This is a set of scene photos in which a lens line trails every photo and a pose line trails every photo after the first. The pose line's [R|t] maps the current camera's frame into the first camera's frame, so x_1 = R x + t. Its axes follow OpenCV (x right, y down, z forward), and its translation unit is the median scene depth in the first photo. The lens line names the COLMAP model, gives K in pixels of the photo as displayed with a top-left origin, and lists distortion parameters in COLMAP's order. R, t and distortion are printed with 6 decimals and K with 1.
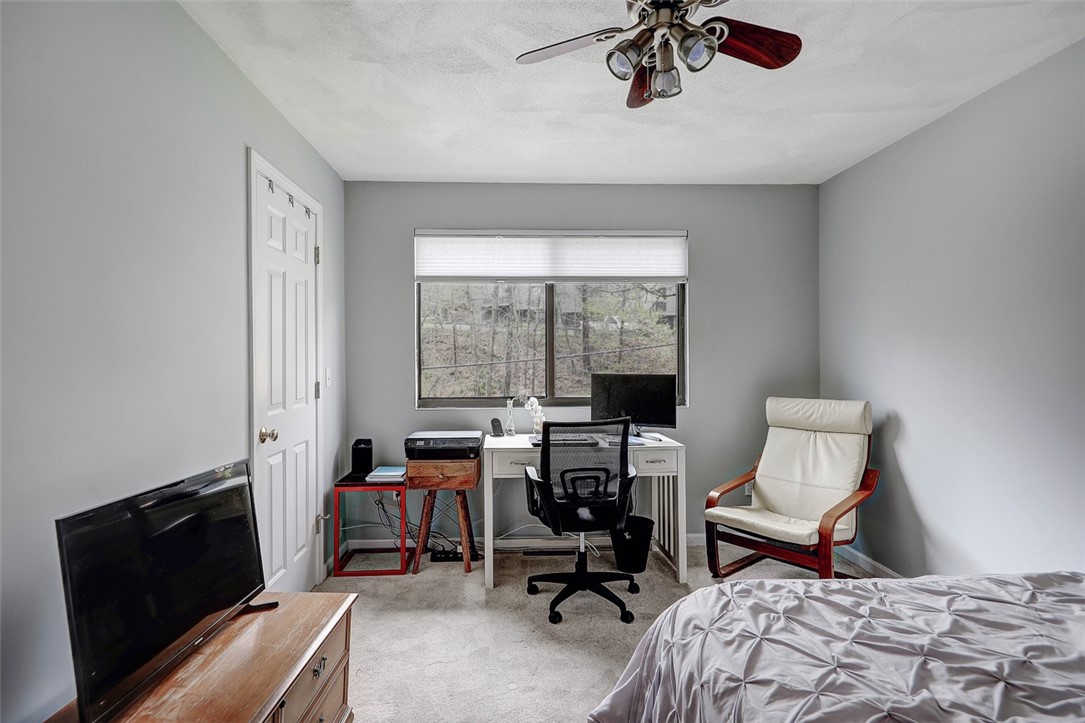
lens RADIAL K [[539.0, 0, 544.3], [0, 539.0, 354.1], [0, 0, 1]] dist [0.002607, 0.000490]
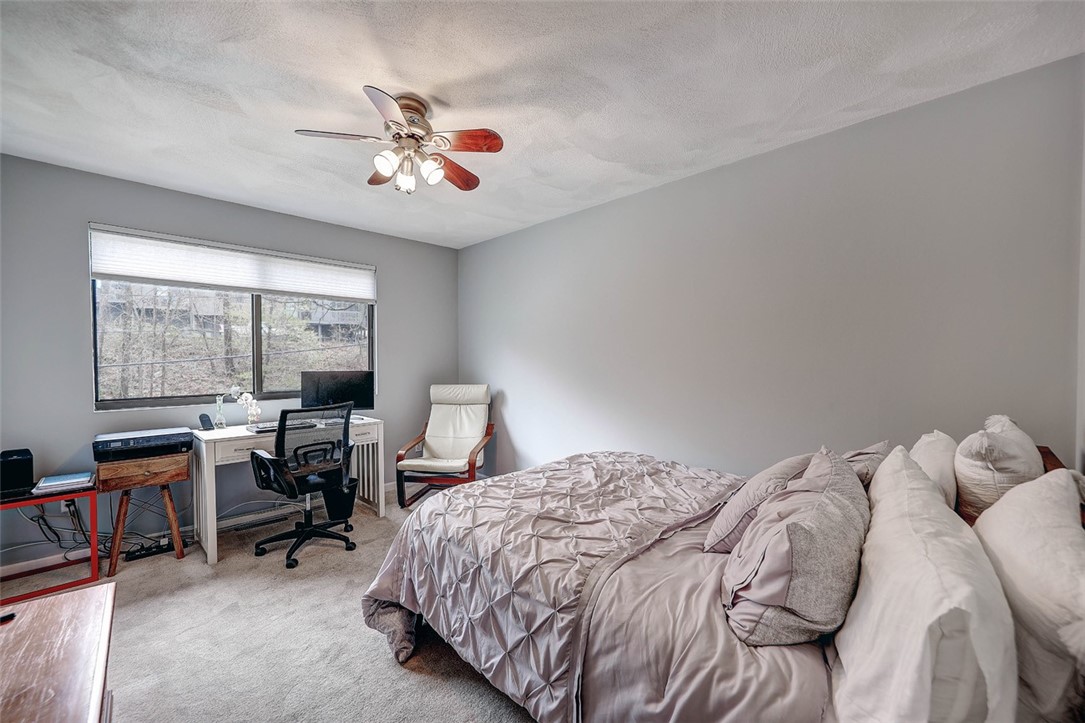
lens RADIAL K [[436.6, 0, 539.0], [0, 436.6, 365.1], [0, 0, 1]] dist [0.001817, 0.000079]
pose [[0.733891, -0.006500, 0.679236, -0.222242], [-0.005312, 0.999869, 0.015308, 0.003670], [-0.679246, -0.014843, 0.733761, -0.124101]]
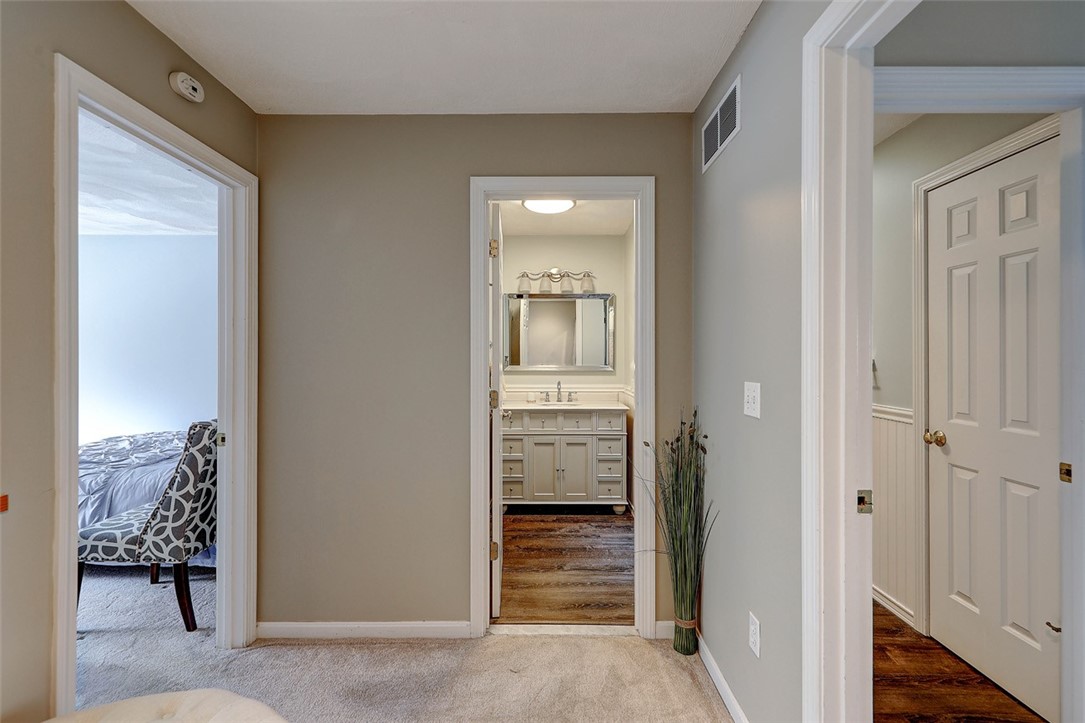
lens RADIAL K [[487.8, 0, 542.5], [0, 487.8, 361.5], [0, 0, 1]] dist [-0.000260, -0.000112]
pose [[0.048901, 0.003306, 0.998798, -0.849311], [-0.004598, 0.999985, -0.003085, 0.006229], [-0.998793, -0.004442, 0.048915, -0.774823]]
